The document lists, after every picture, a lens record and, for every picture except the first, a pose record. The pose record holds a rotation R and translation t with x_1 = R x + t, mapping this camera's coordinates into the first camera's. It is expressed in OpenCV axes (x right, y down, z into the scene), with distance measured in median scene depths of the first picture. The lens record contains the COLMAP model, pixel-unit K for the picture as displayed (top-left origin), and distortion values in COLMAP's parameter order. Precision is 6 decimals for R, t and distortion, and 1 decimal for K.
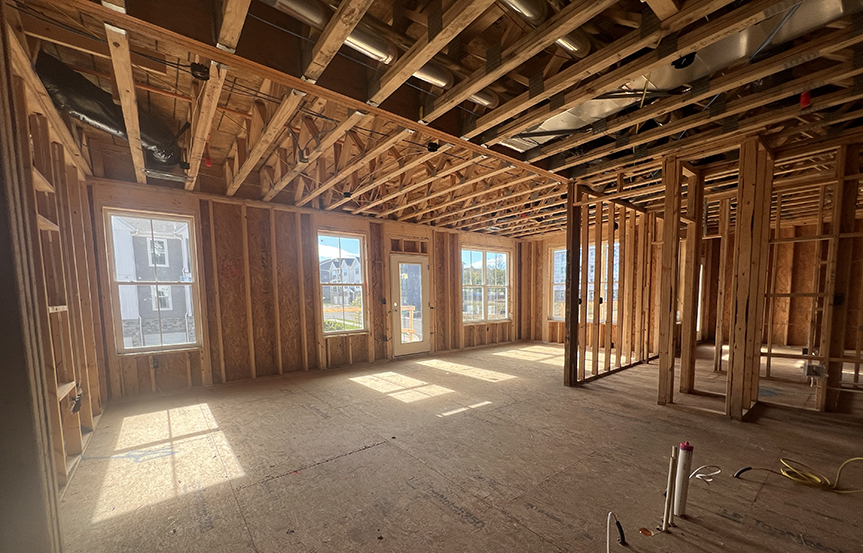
lens RADIAL K [[343.9, 0, 429.0], [0, 343.9, 324.7], [0, 0, 1]] dist [-0.009589, -0.000120]
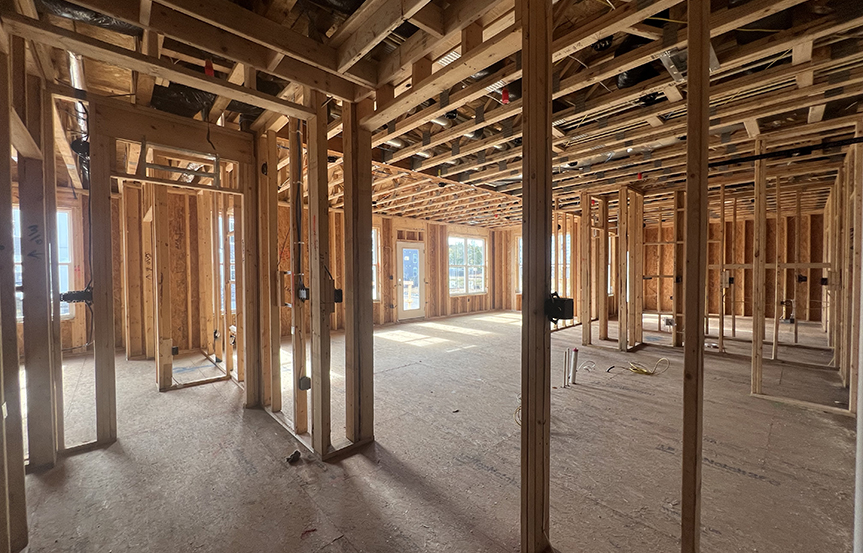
lens RADIAL K [[343.9, 0, 431.9], [0, 343.9, 277.9], [0, 0, 1]] dist [-0.009589, -0.000120]
pose [[0.996515, 0.006094, 0.083192, -0.085190], [-0.000819, 0.997994, -0.063305, 0.015294], [-0.083411, 0.063016, 0.994521, -0.302058]]
